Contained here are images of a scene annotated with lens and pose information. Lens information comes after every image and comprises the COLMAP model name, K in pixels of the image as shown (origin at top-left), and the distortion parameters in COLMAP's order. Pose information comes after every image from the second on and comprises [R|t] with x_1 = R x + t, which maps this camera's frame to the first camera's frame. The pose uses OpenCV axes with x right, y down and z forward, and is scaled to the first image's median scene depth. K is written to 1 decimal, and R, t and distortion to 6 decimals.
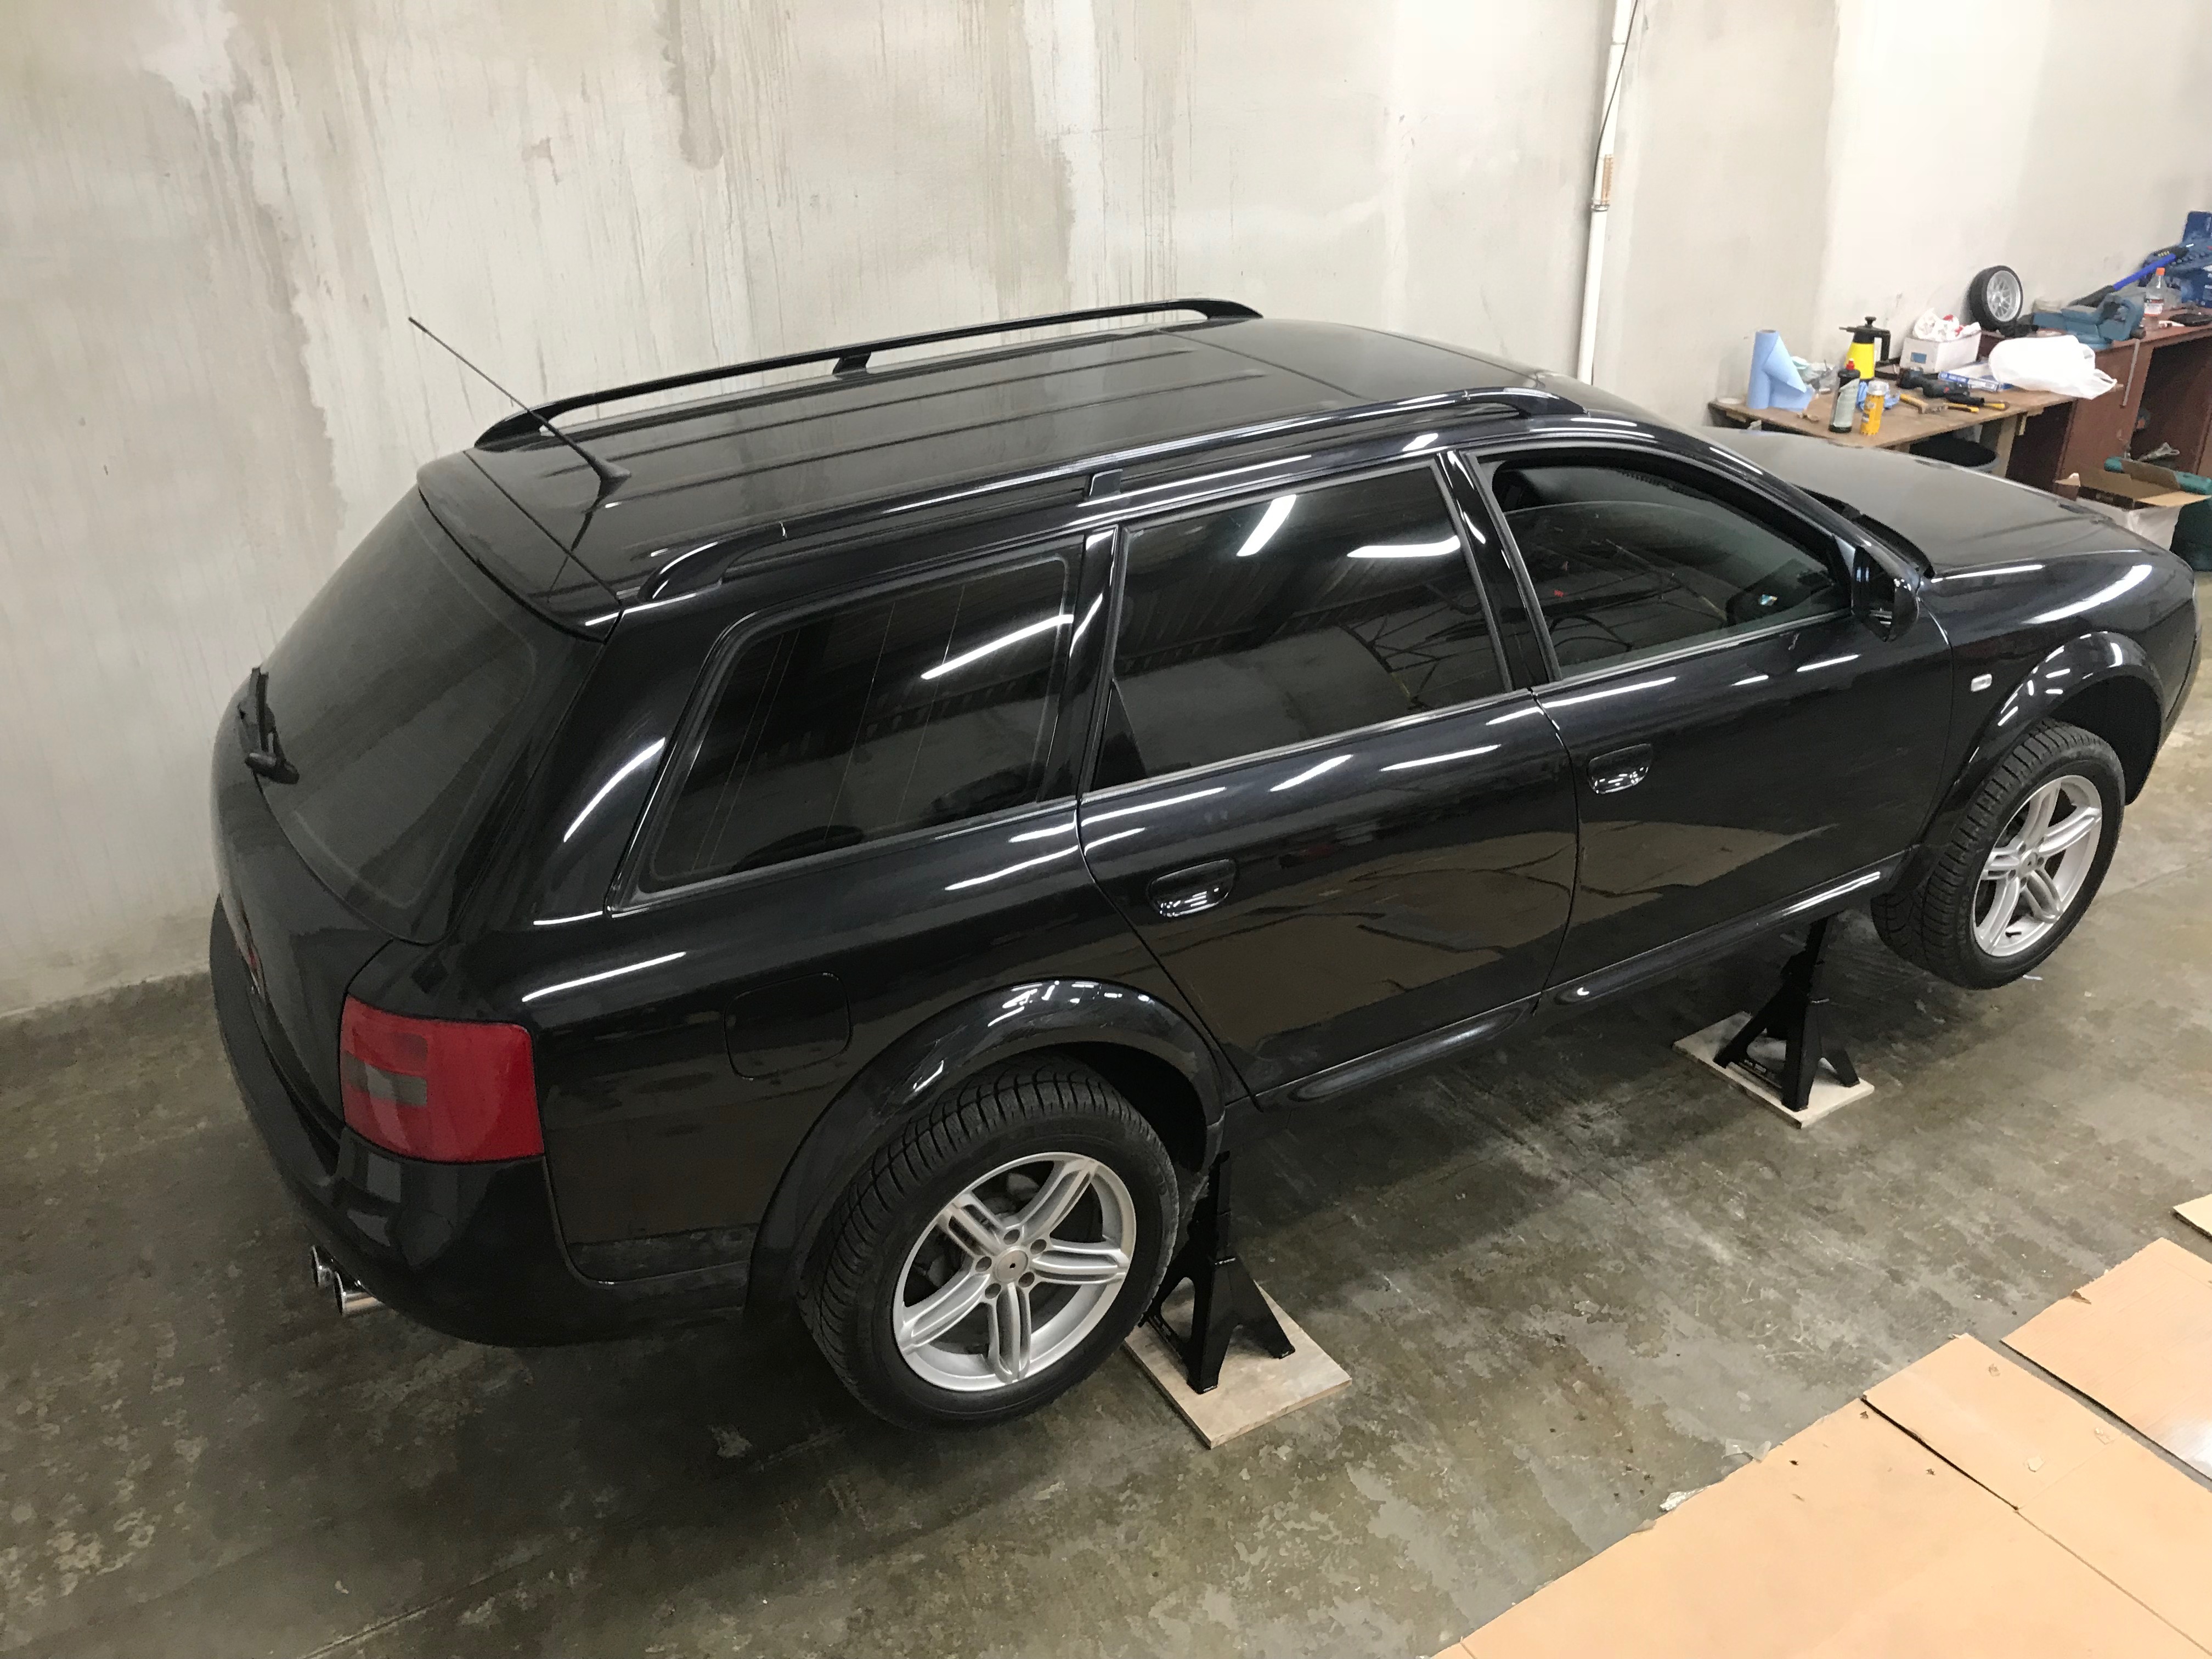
lens RADIAL K [[1844.7, 0, 1110.5], [0, 1844.7, 802.6], [0, 0, 1]] dist [0.002089, 0.003963]
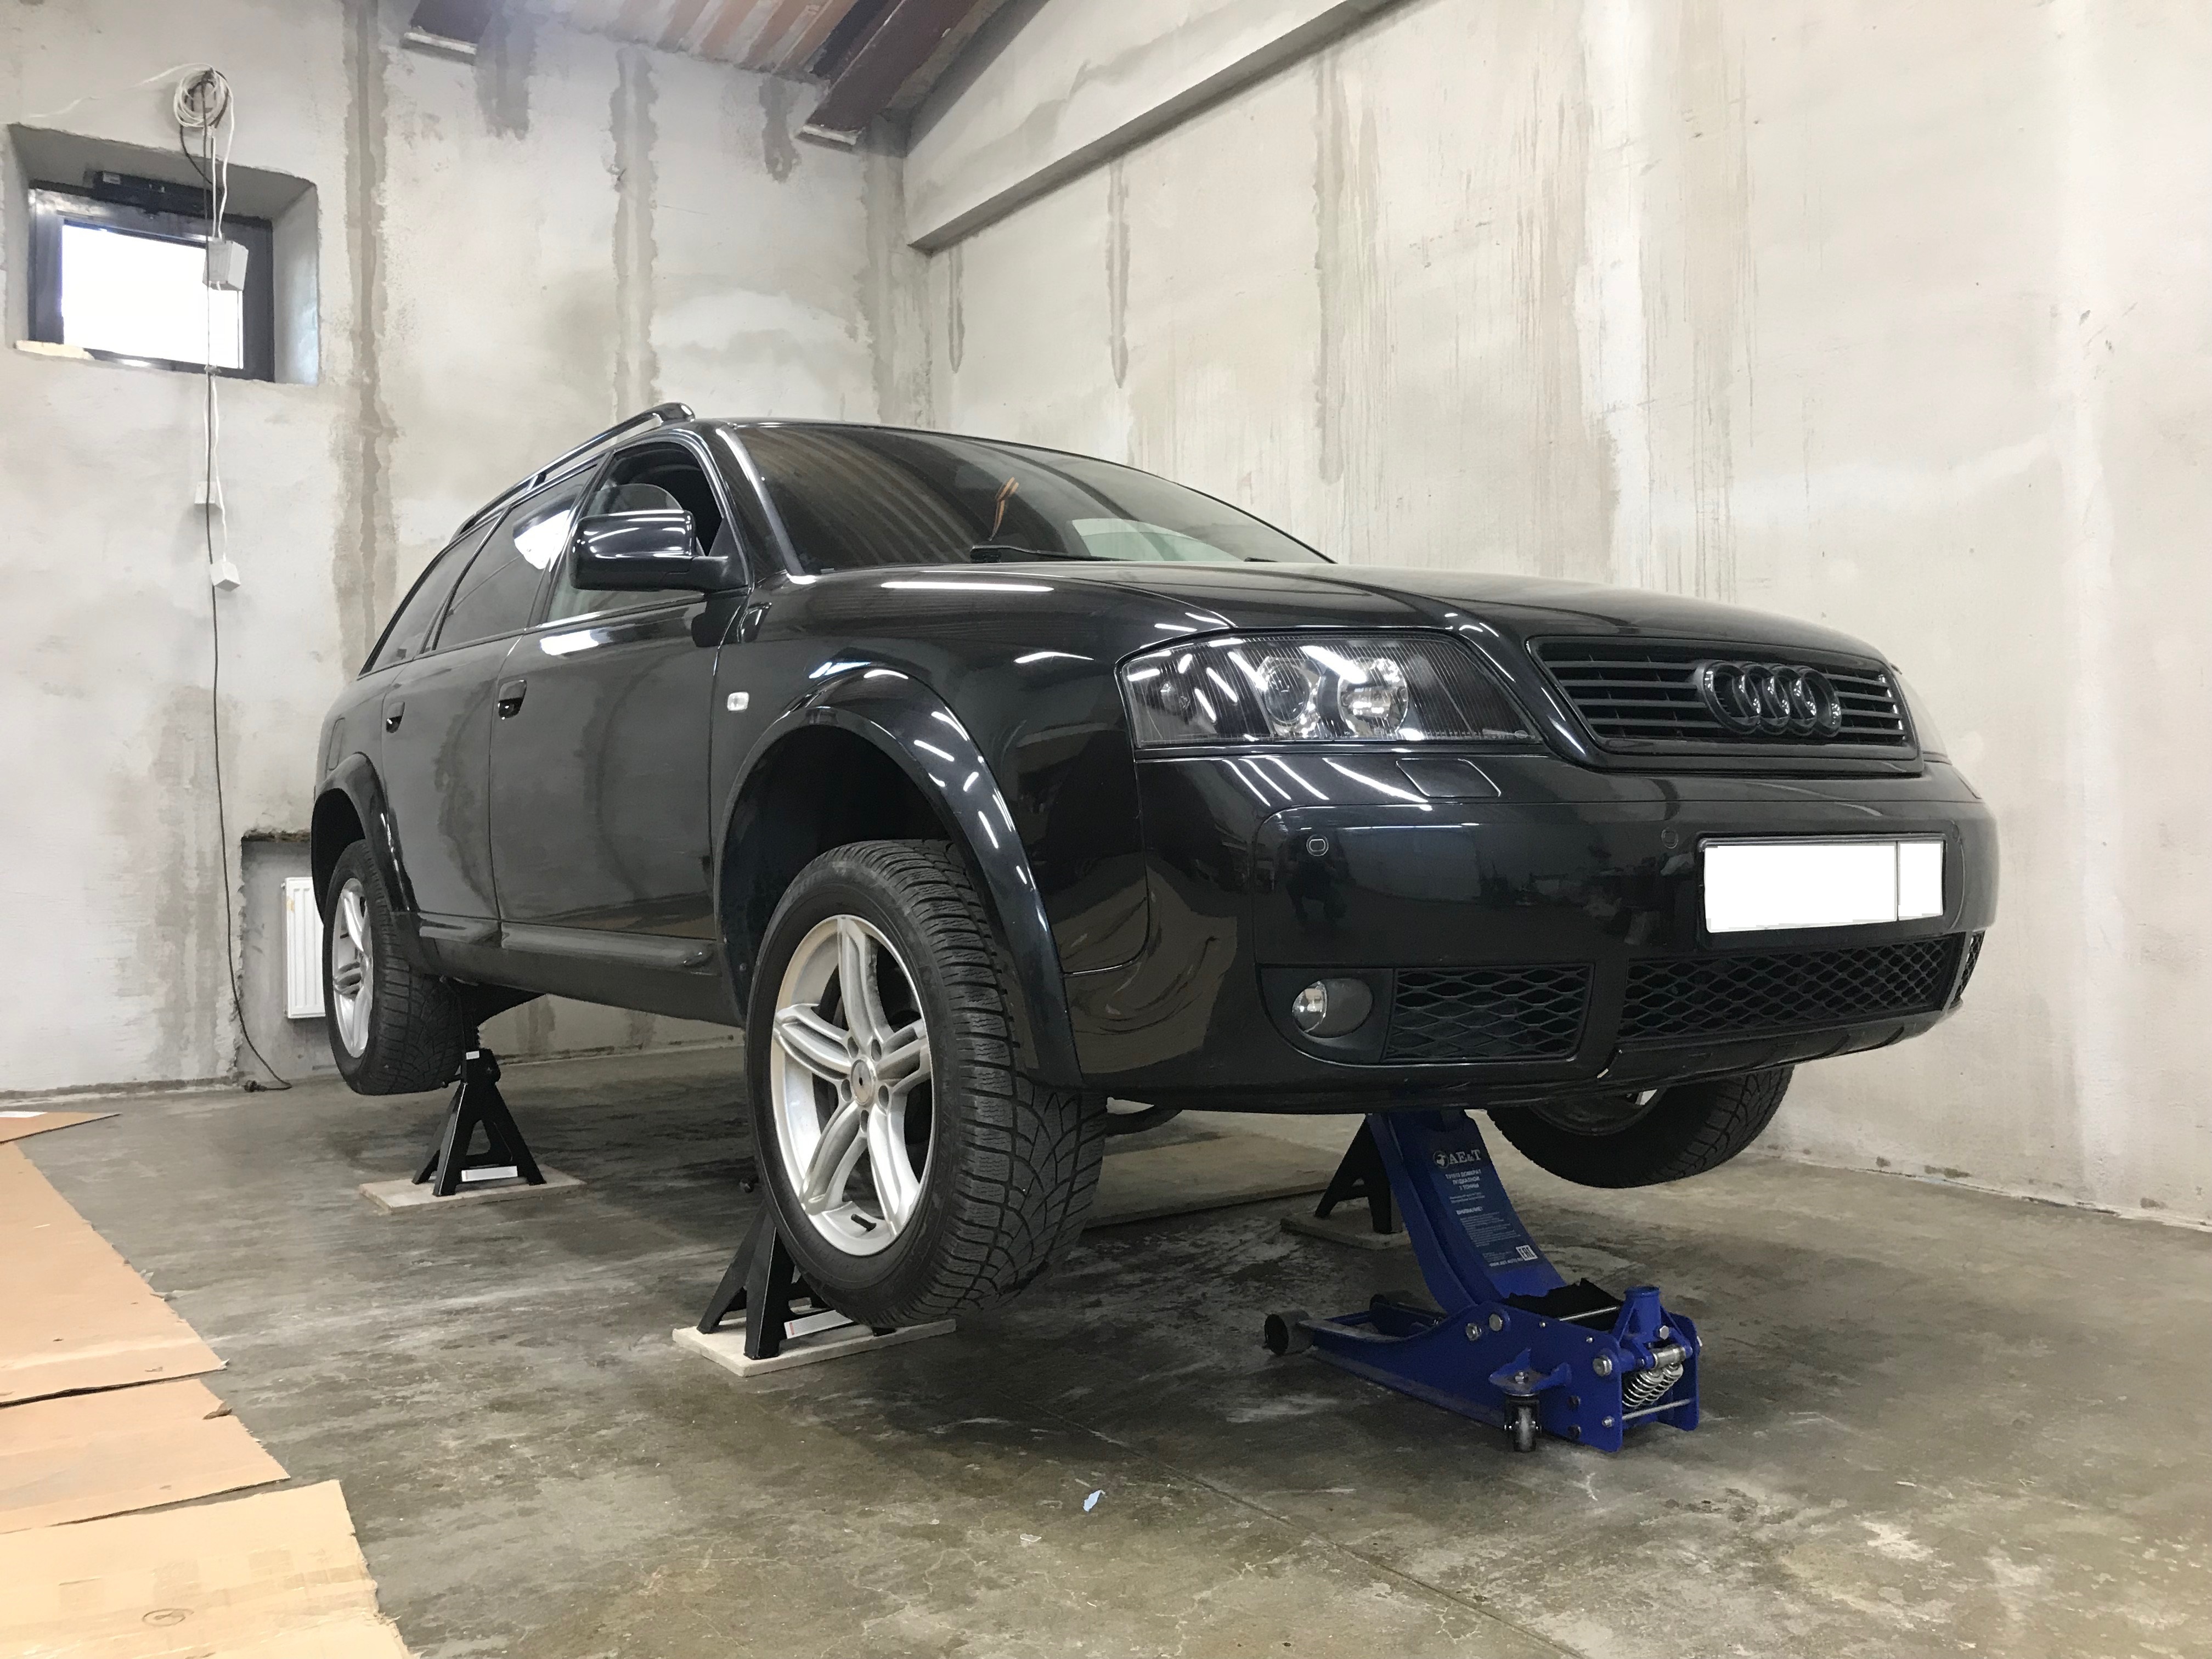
lens RADIAL K [[1844.7, 0, 1110.5], [0, 1844.7, 802.6], [0, 0, 1]] dist [0.002089, 0.003963]
pose [[0.080942, 0.001365, -0.996718, 0.954673], [-0.425079, 0.904544, -0.033282, -0.055128], [0.901530, 0.426377, 0.073796, 0.867343]]
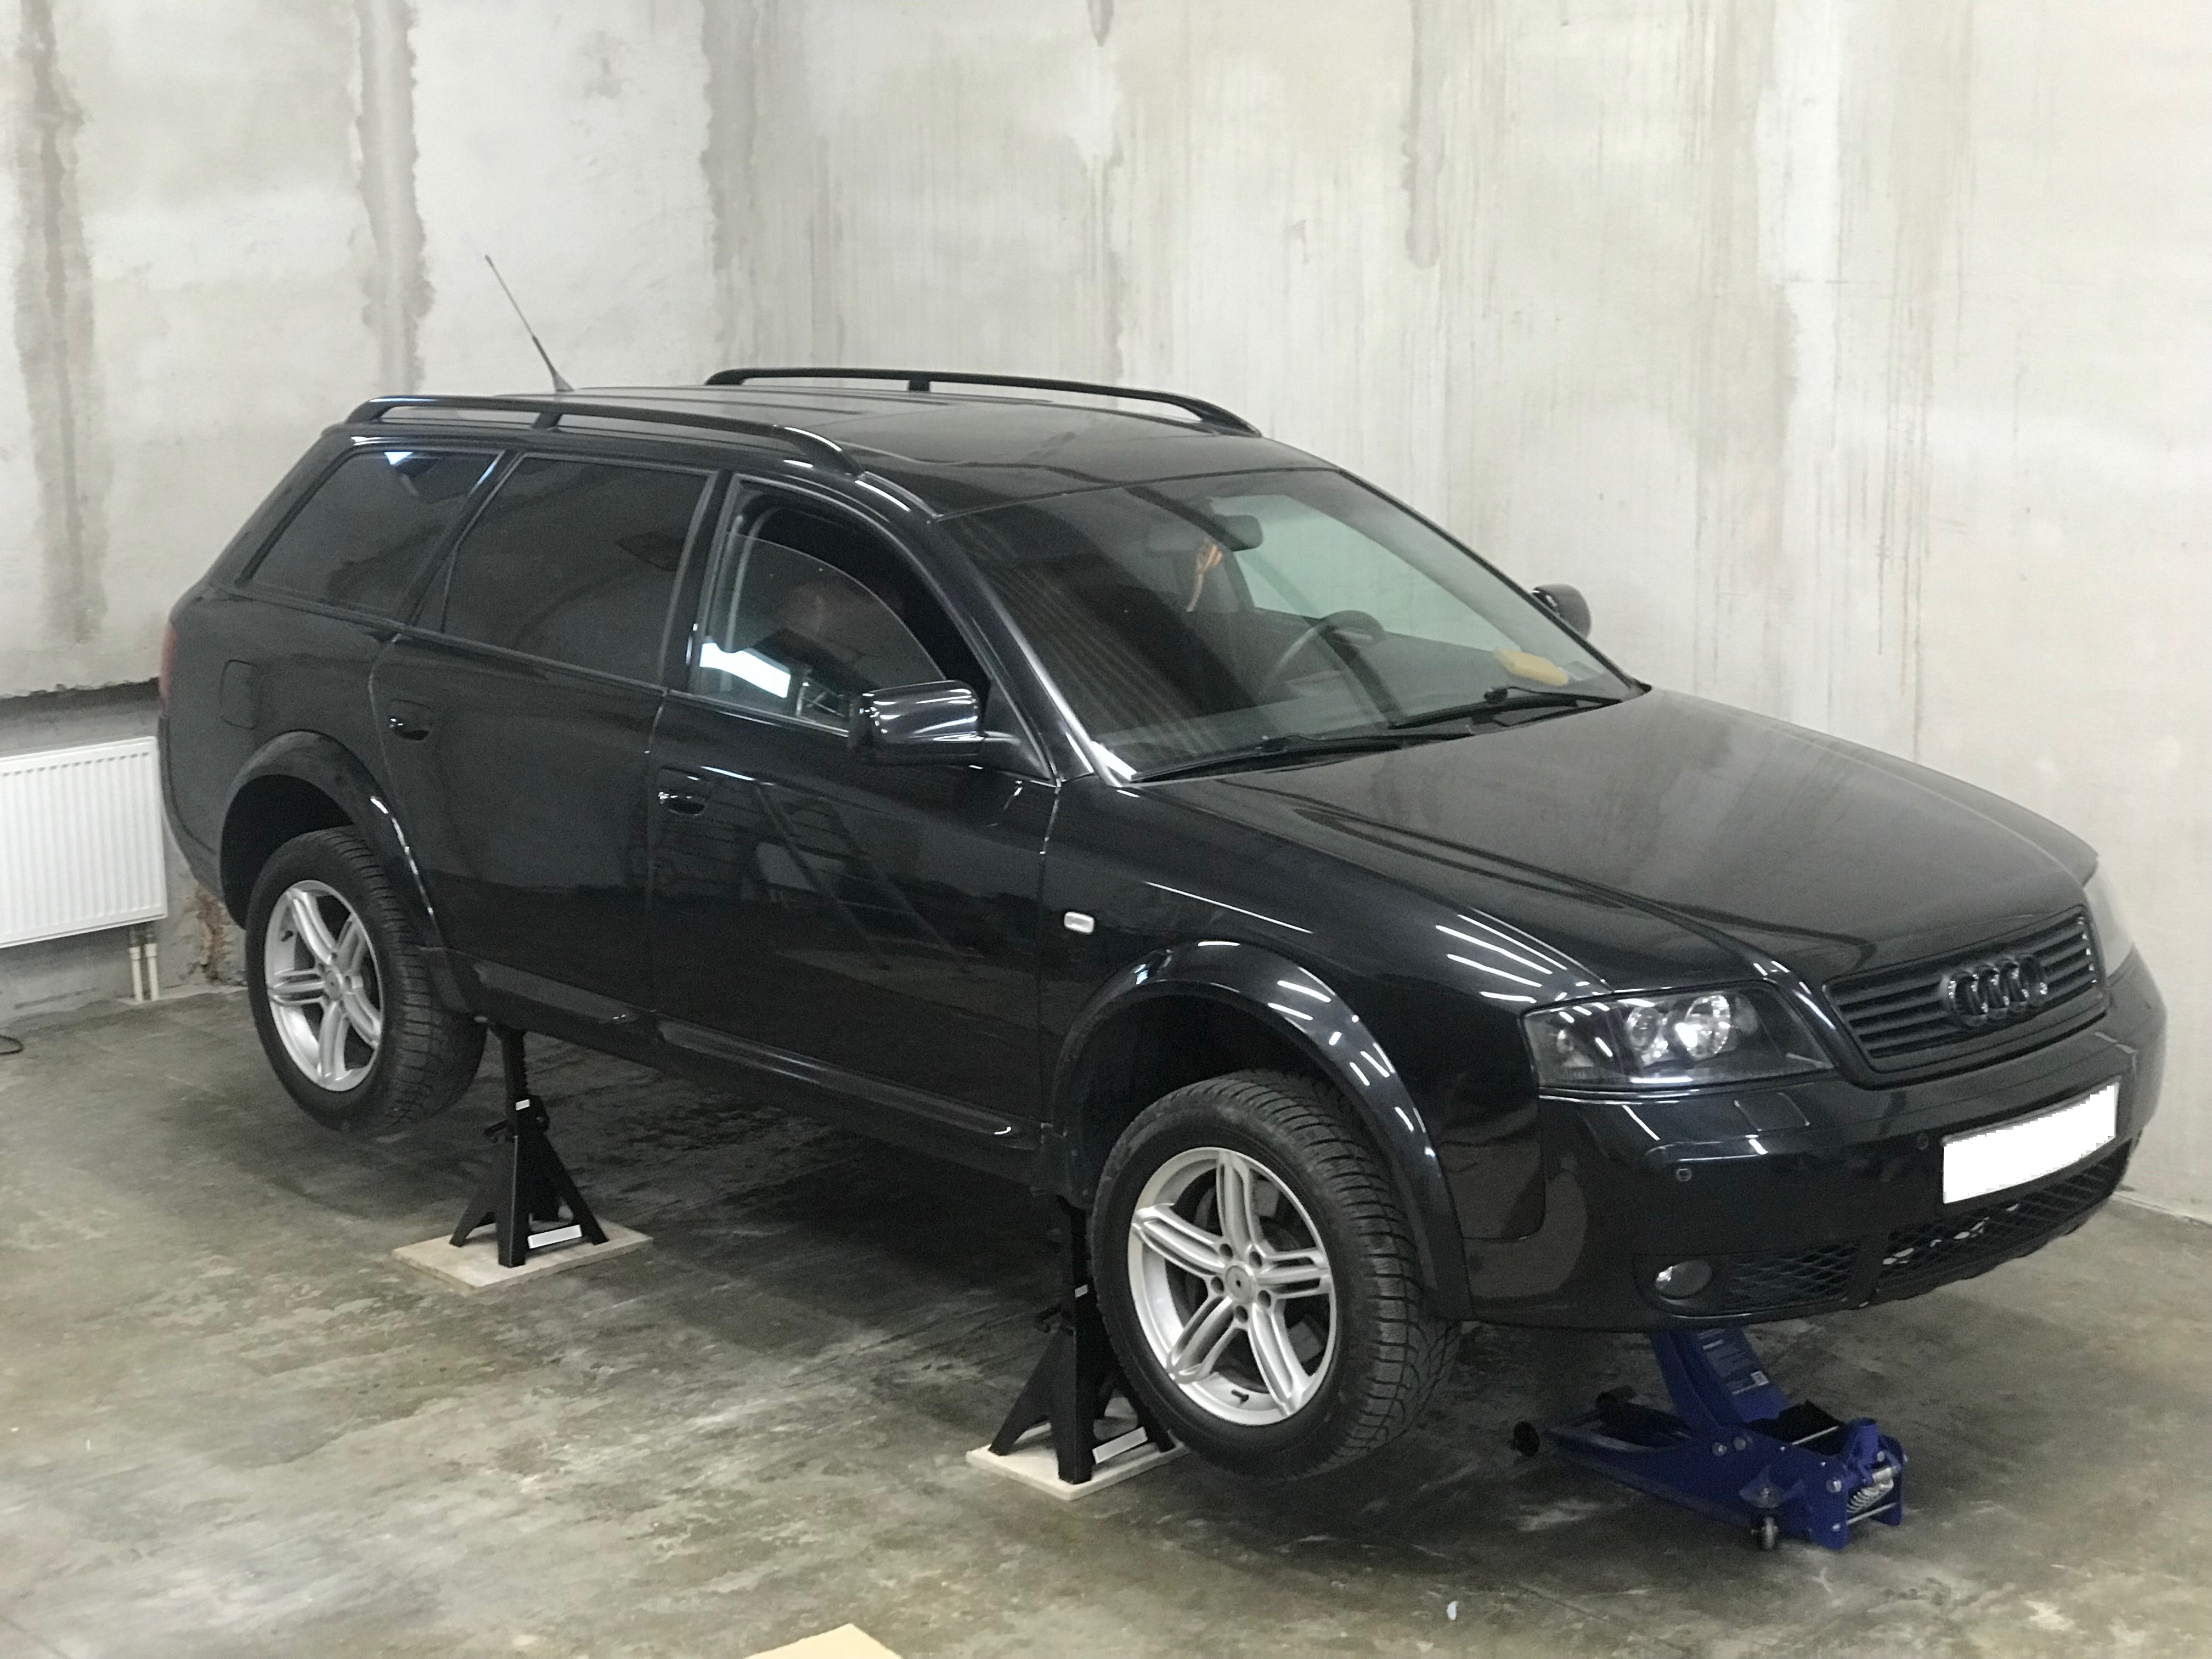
lens RADIAL K [[3656.4, 0, 1106.0], [0, 3656.4, 829.5], [0, 0, 1]] dist [-0.001880, 0.273666]
pose [[0.225047, 0.216998, -0.949877, 1.539464], [-0.424654, 0.899267, 0.104826, -0.214409], [0.876940, 0.379778, 0.294526, 0.426781]]
